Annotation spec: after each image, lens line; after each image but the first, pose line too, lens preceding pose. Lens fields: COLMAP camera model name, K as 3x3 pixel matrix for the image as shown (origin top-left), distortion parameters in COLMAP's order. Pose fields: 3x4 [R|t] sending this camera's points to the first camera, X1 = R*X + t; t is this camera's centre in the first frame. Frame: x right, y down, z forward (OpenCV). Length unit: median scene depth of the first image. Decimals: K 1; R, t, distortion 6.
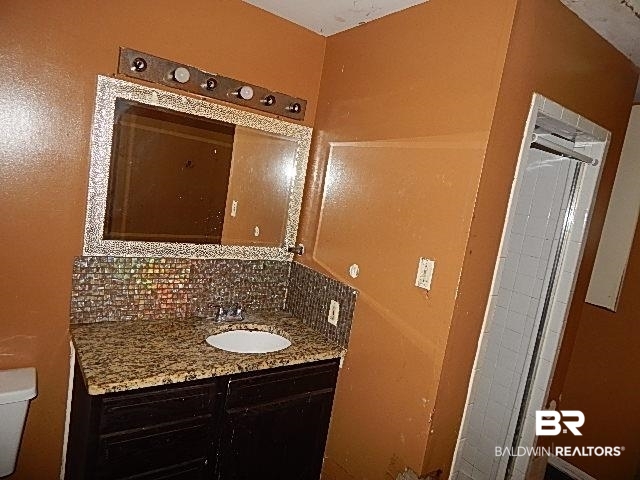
lens RADIAL K [[422.2, 0, 320.0], [0, 422.2, 240.0], [0, 0, 1]] dist [-0.000192, 0.000554]
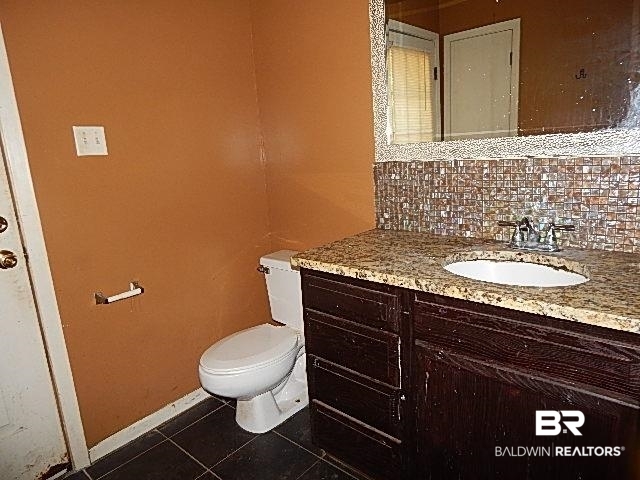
lens RADIAL K [[422.2, 0, 320.0], [0, 422.2, 240.0], [0, 0, 1]] dist [-0.000192, 0.000554]
pose [[0.200172, 0.044228, -0.978762, 0.467396], [-0.033063, 0.998717, 0.038368, 0.201684], [0.979203, 0.024681, 0.201377, 0.671934]]
